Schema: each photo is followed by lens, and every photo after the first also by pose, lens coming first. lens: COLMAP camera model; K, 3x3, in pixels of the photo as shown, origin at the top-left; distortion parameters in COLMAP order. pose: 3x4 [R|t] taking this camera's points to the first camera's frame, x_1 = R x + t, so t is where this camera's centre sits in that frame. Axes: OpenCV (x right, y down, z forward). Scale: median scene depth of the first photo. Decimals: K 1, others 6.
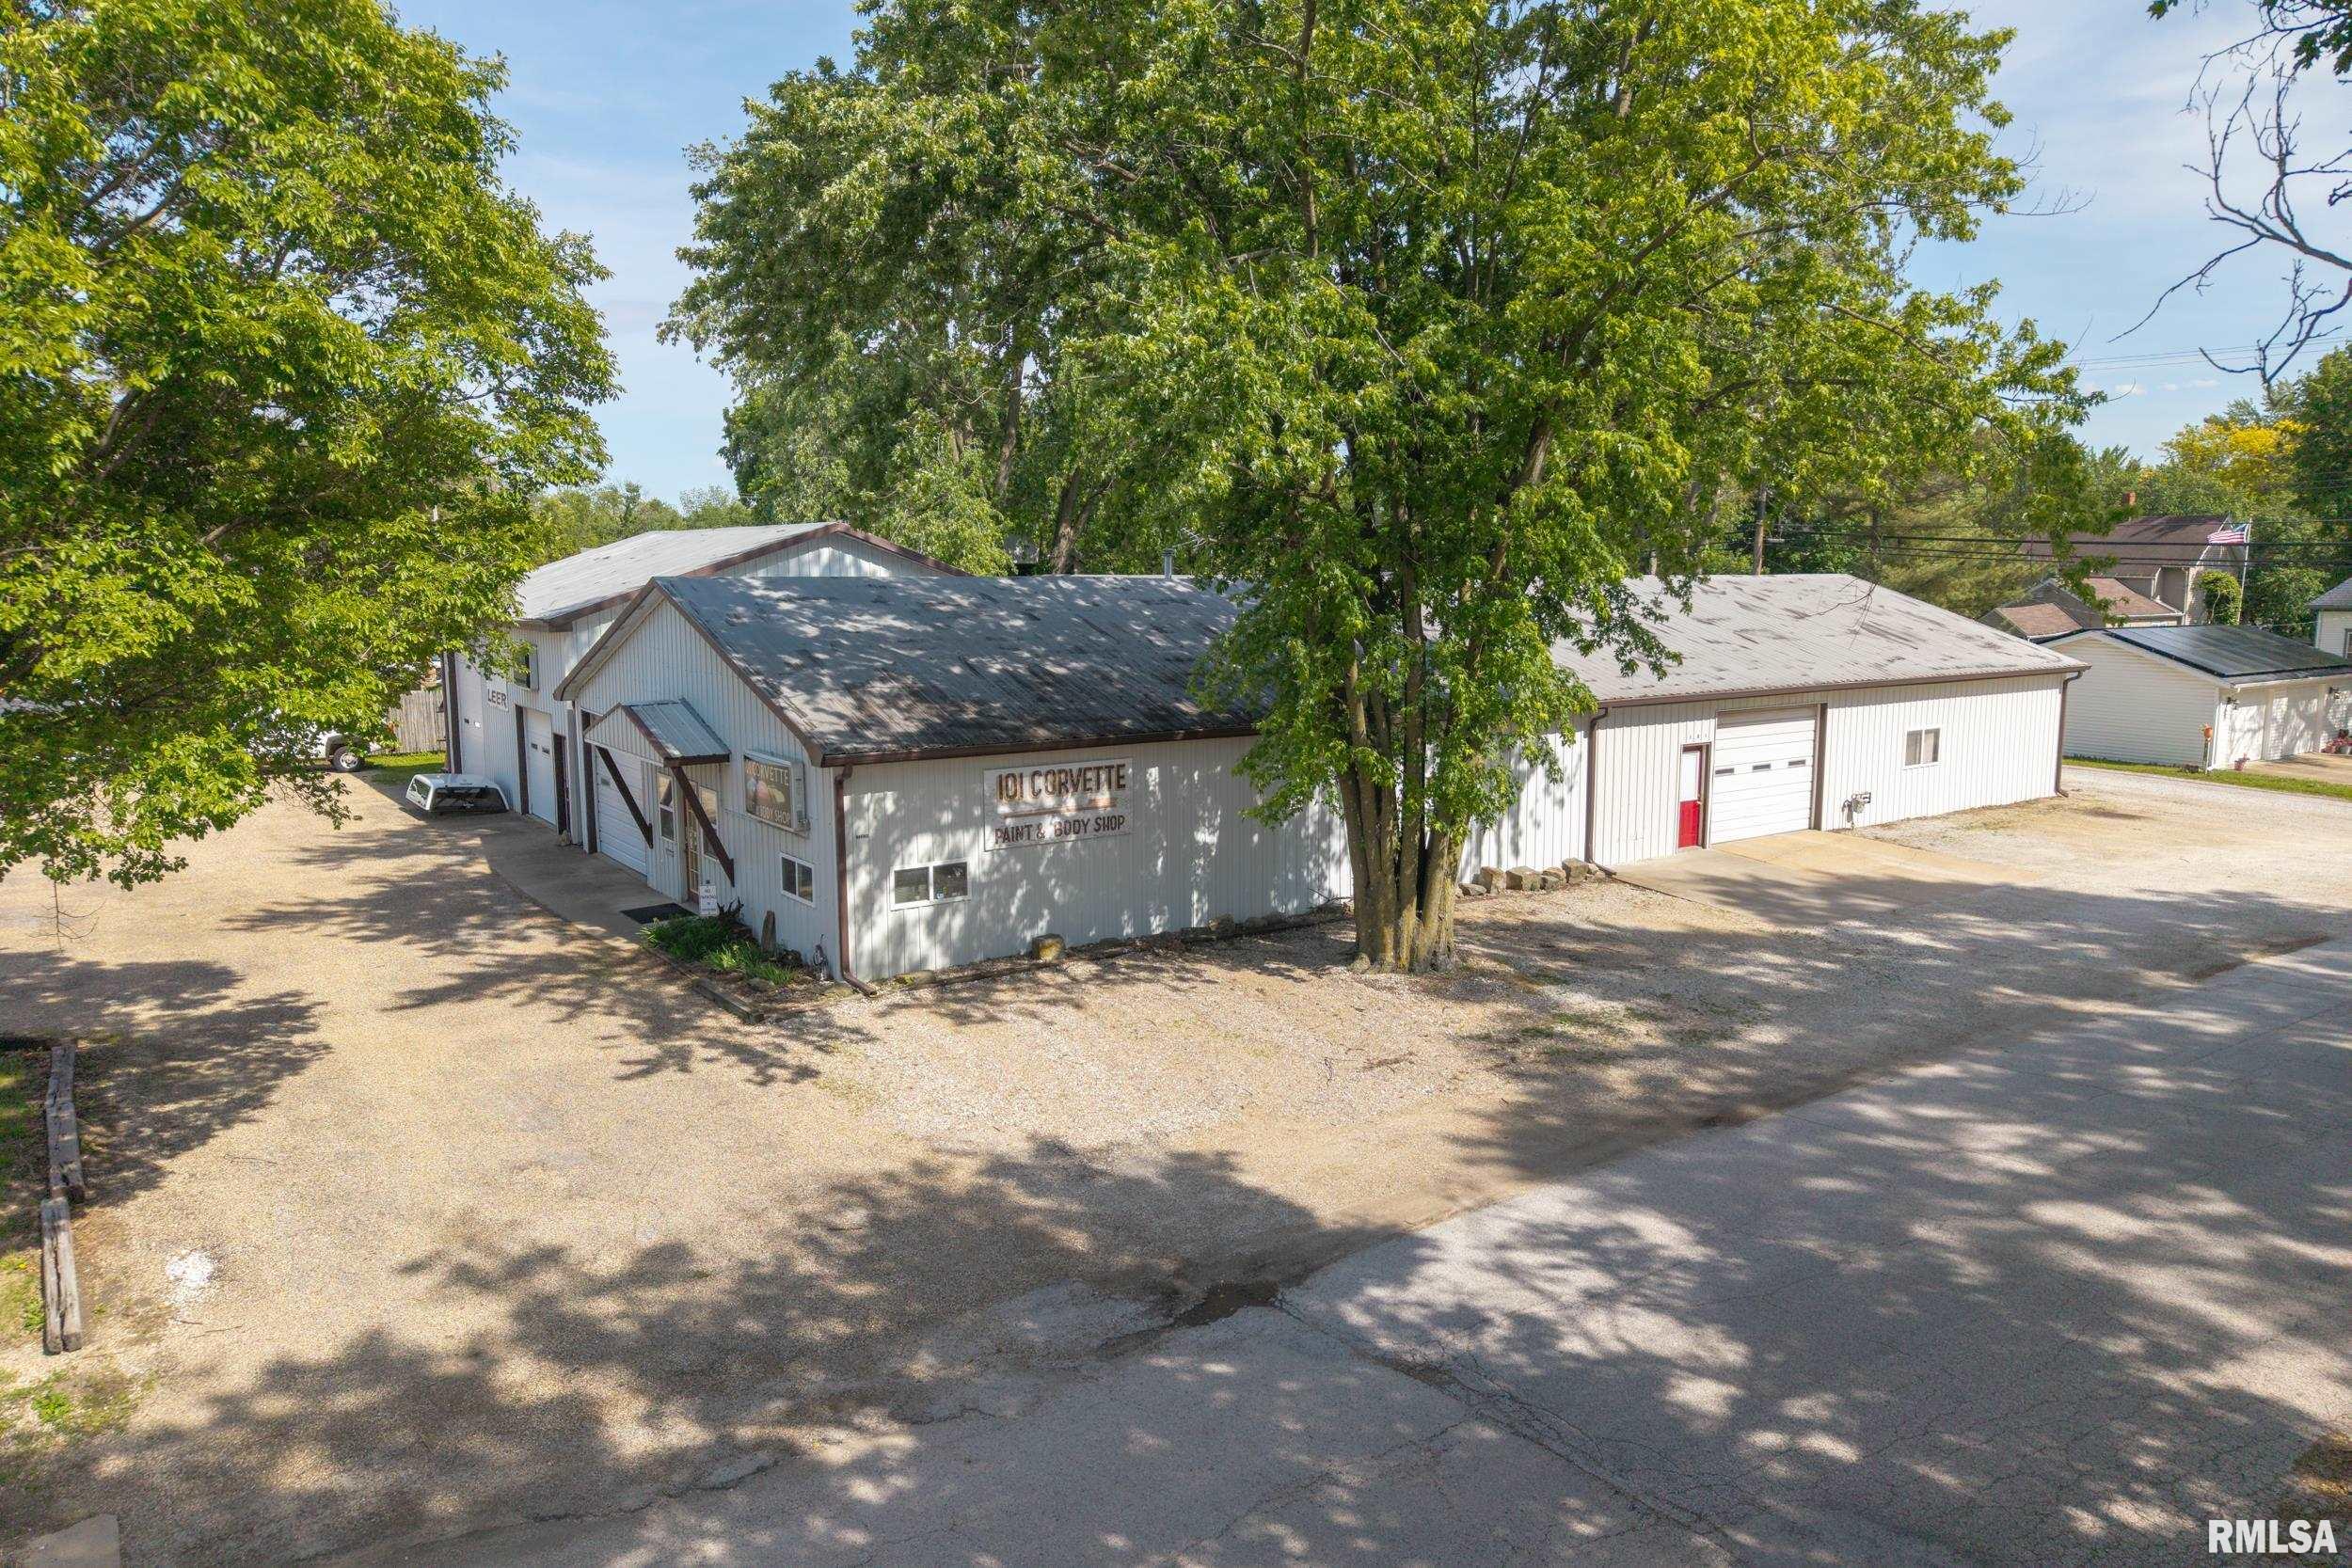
lens RADIAL K [[1553.9, 0, 1202.7], [0, 1553.9, 788.4], [0, 0, 1]] dist [0.156337, -0.332467]
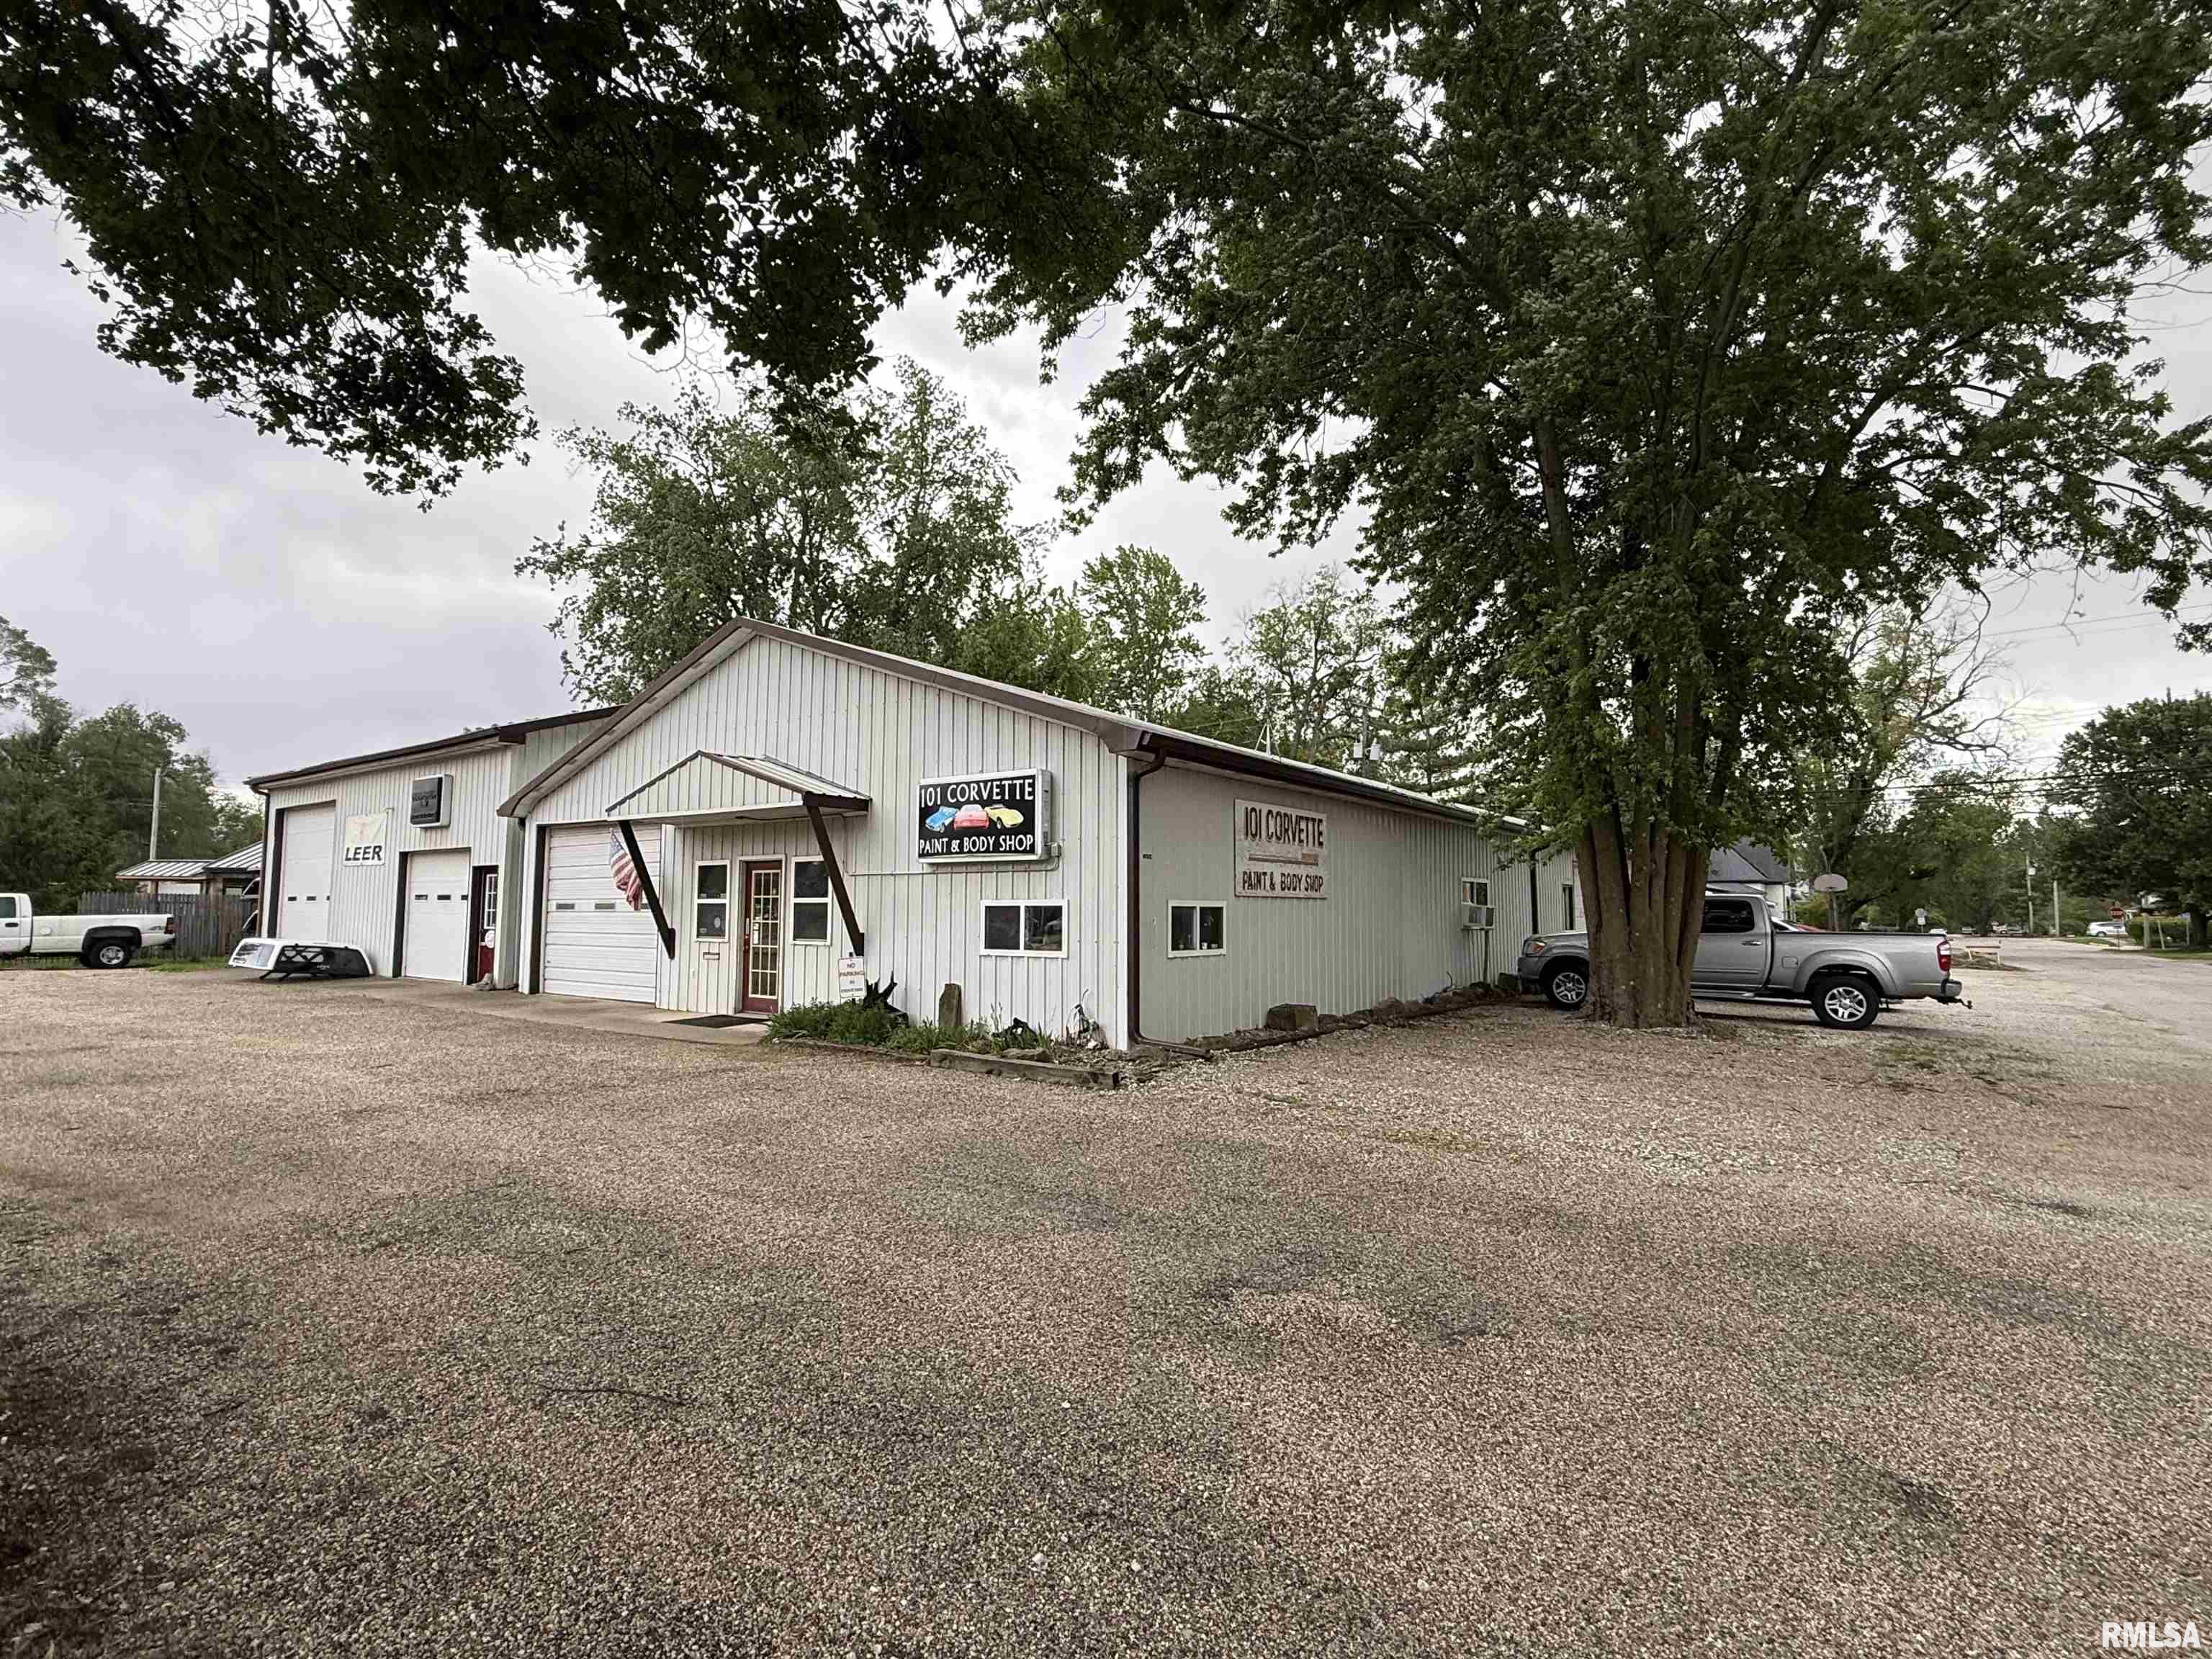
lens RADIAL K [[1084.0, 0, 1105.0], [0, 1084.0, 822.9], [0, 0, 1]] dist [0.000614, 0.000249]
pose [[0.955361, 0.030746, 0.293837, -0.377637], [0.033385, 0.976966, -0.210770, 0.120865], [-0.293549, 0.211171, 0.932328, 0.486622]]
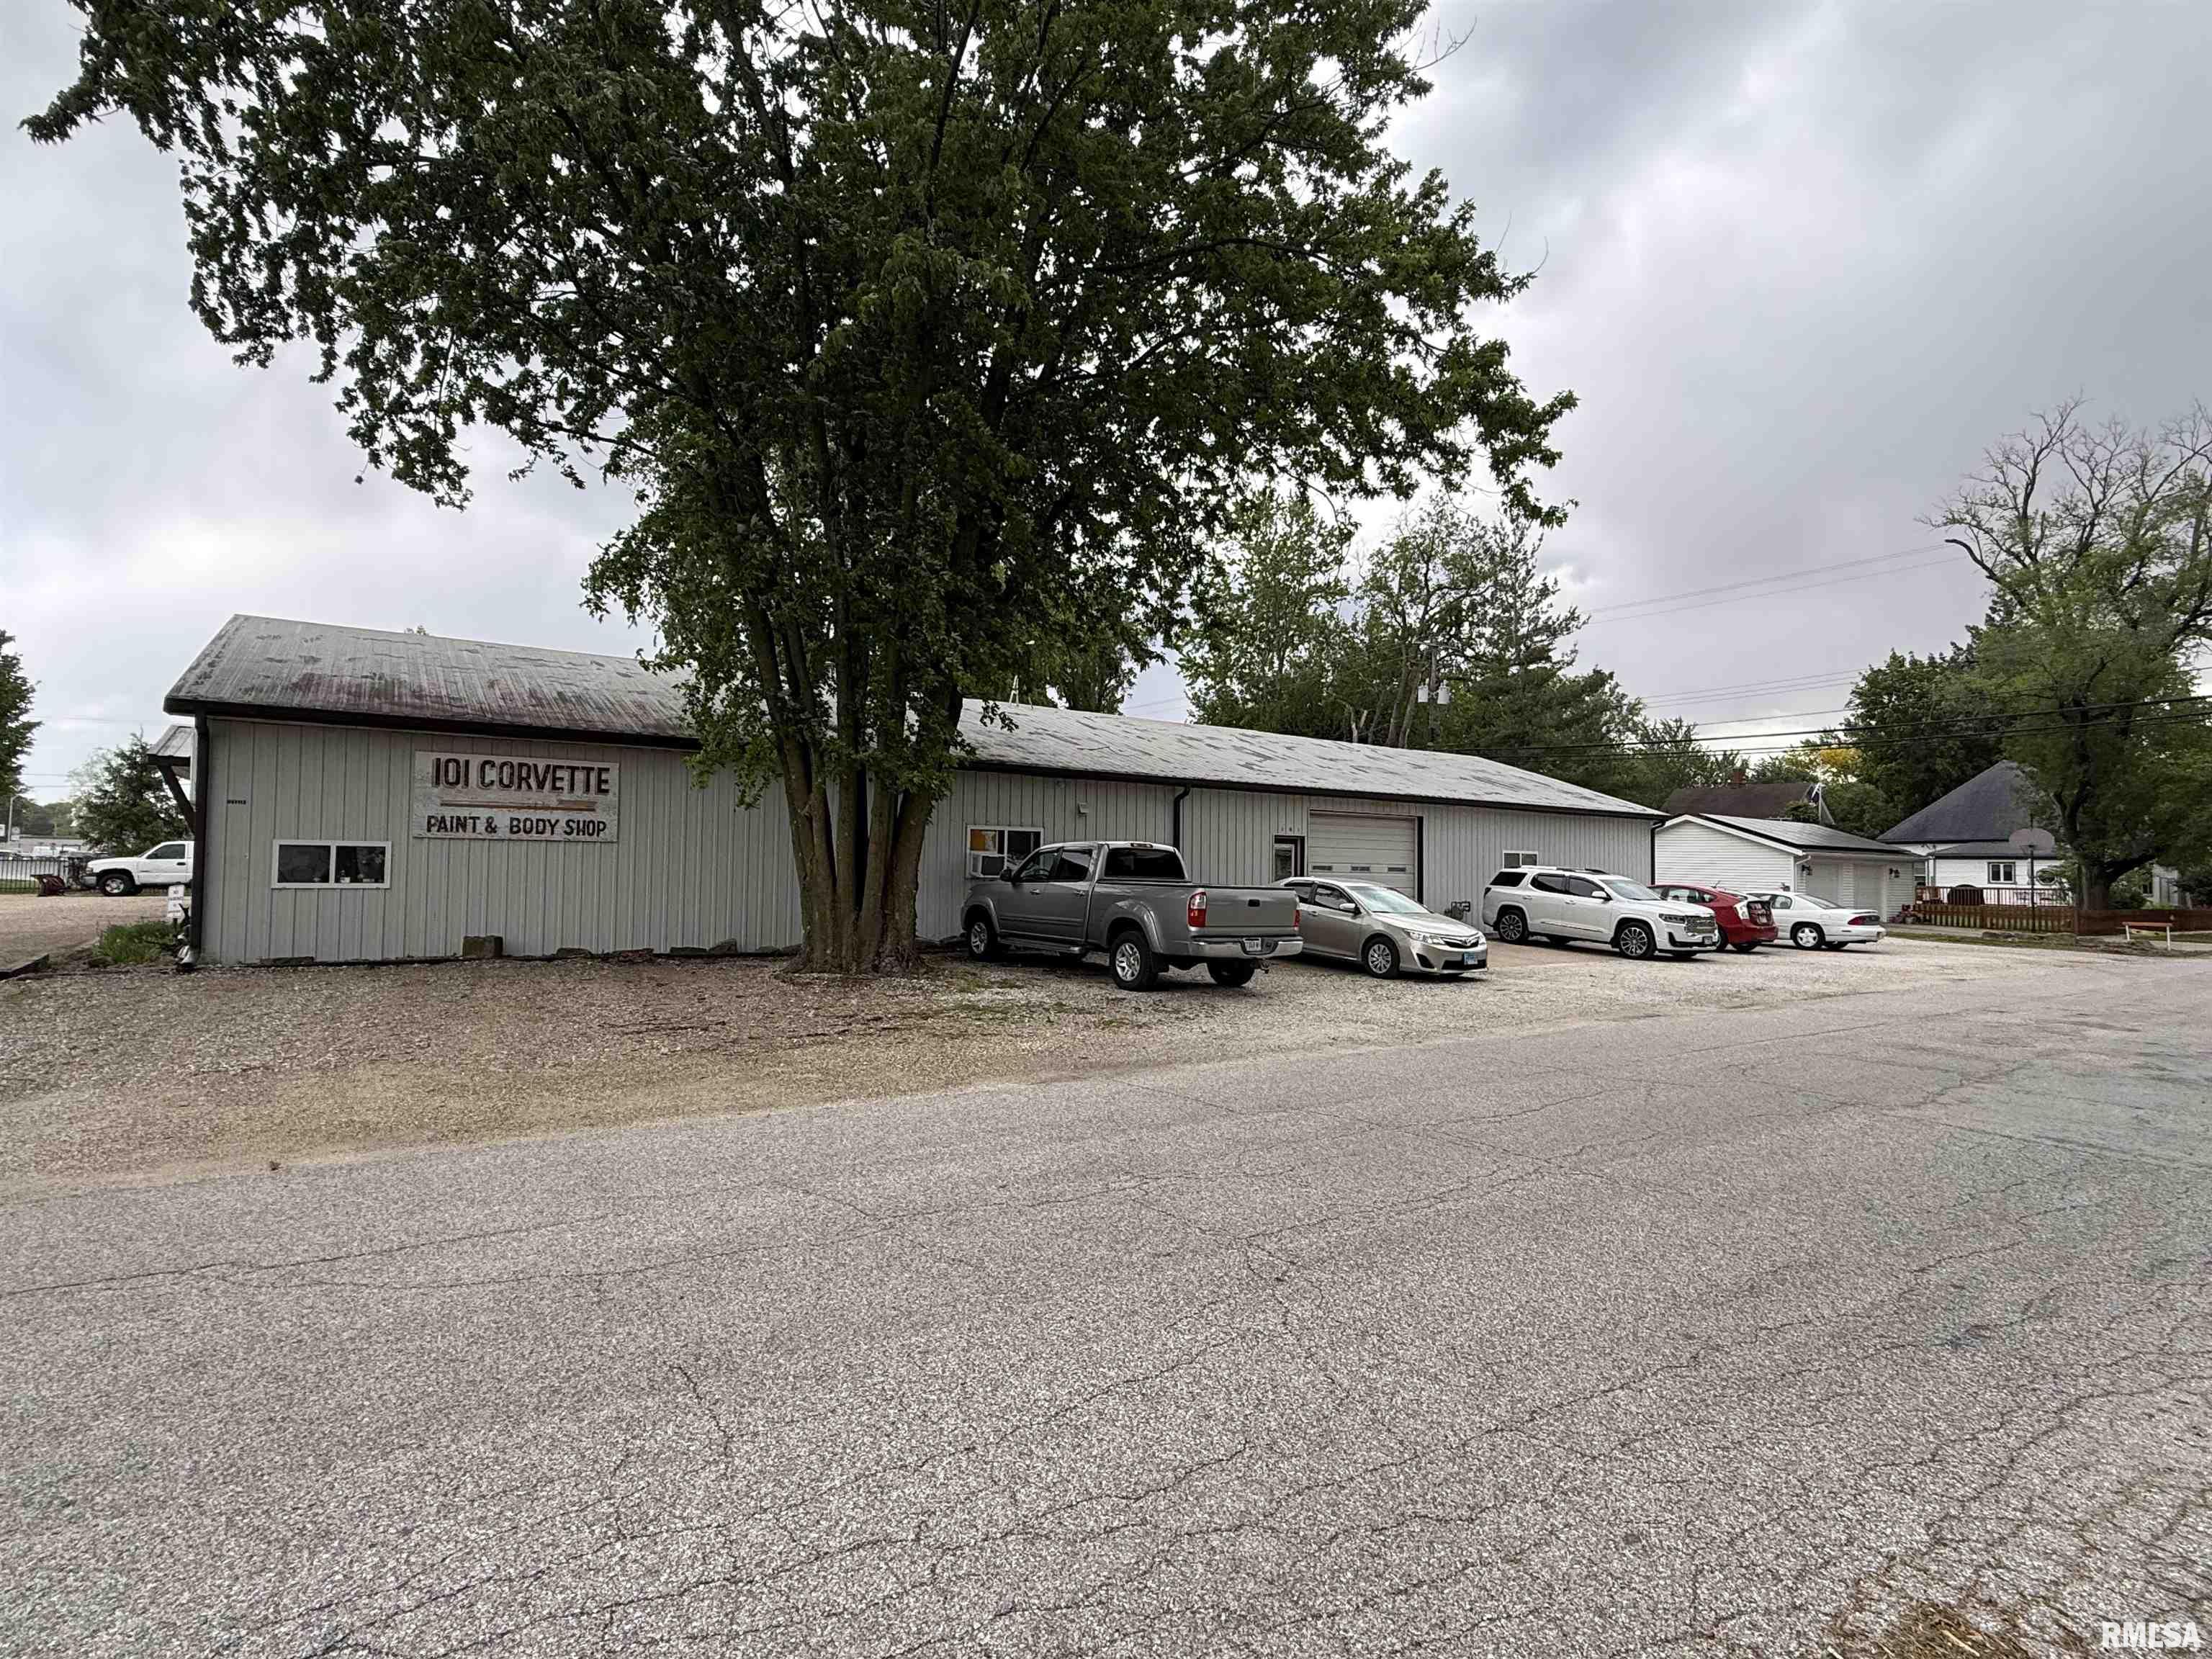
lens RADIAL K [[1084.0, 0, 1105.0], [0, 1084.0, 822.9], [0, 0, 1]] dist [0.000614, 0.000249]
pose [[0.999675, 0.020996, -0.014469, 0.282815], [-0.023080, 0.986298, -0.163348, 0.127901], [0.010841, 0.163629, 0.986462, 0.372212]]
